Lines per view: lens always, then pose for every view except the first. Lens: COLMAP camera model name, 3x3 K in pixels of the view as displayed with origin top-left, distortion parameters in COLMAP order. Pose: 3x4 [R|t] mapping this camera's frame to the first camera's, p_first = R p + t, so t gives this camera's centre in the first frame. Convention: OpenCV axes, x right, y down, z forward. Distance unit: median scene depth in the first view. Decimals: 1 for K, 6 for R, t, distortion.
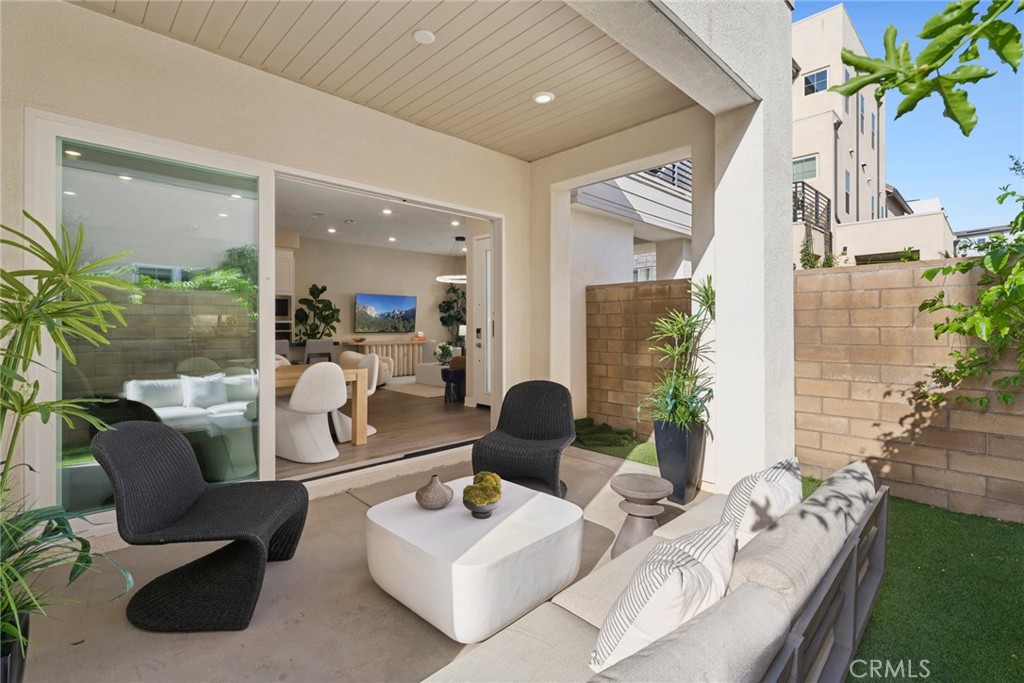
lens RADIAL K [[470.1, 0, 498.0], [0, 470.1, 324.6], [0, 0, 1]] dist [0.000225, -0.002019]
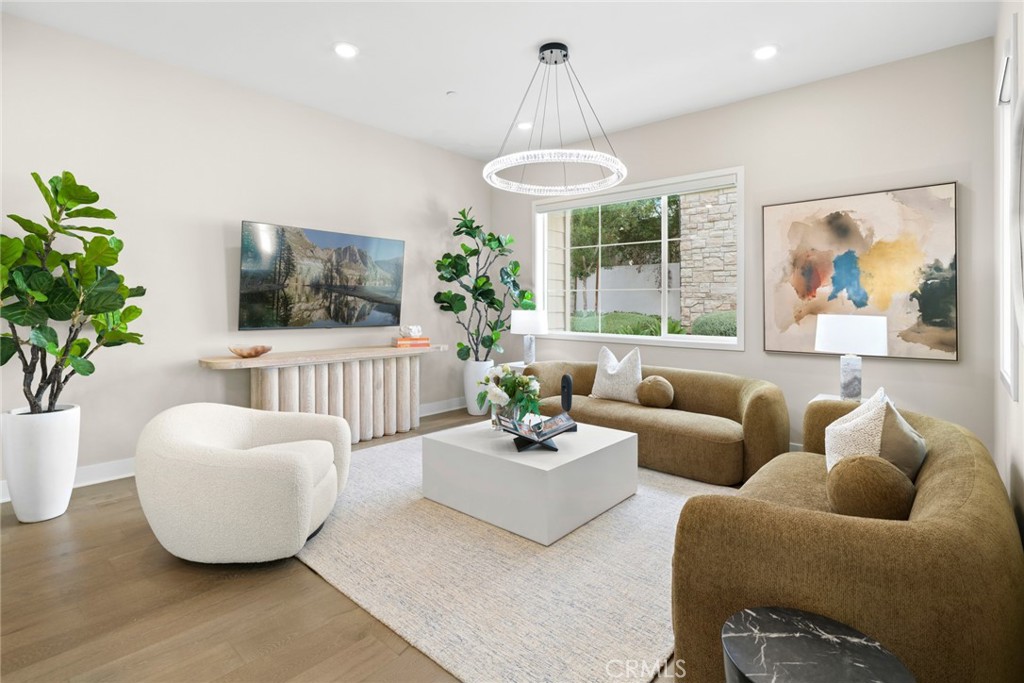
lens RADIAL K [[507.5, 0, 505.3], [0, 507.5, 312.2], [0, 0, 1]] dist [0.000701, -0.000243]
pose [[0.995714, 0.003038, 0.092436, -0.133235], [-0.004500, 0.999868, 0.015614, -0.004050], [-0.092376, -0.015963, 0.995596, 0.575144]]
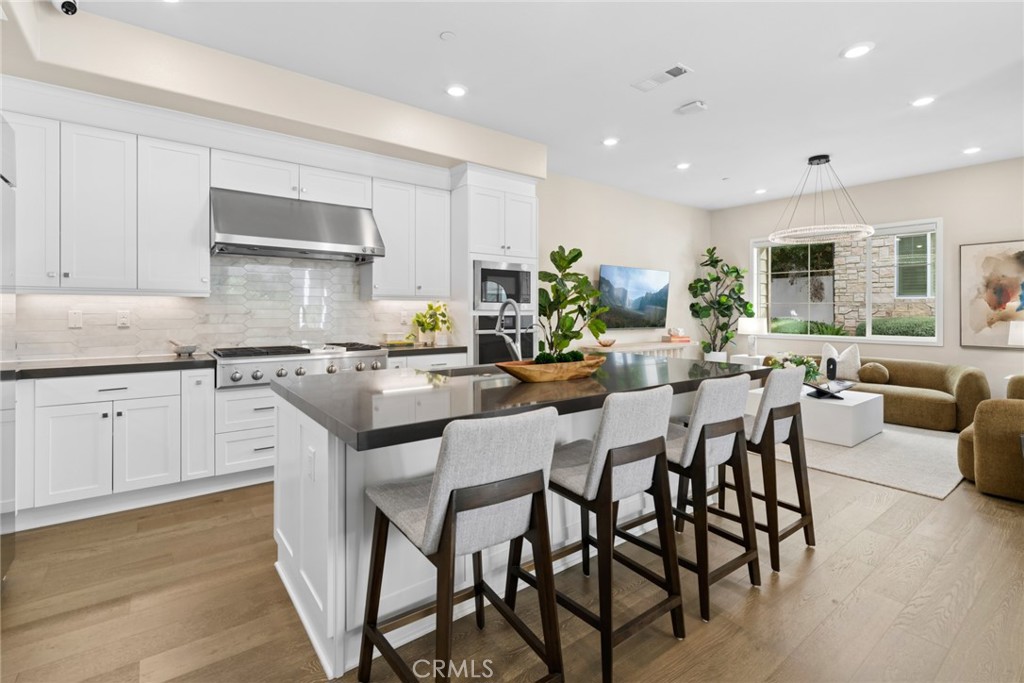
lens RADIAL K [[470.1, 0, 506.7], [0, 470.1, 317.5], [0, 0, 1]] dist [0.000225, -0.002019]
pose [[0.994505, 0.002641, -0.104652, -0.342099], [-0.001020, 0.999879, 0.015543, -0.008267], [0.104680, -0.015351, 0.994387, 0.378827]]
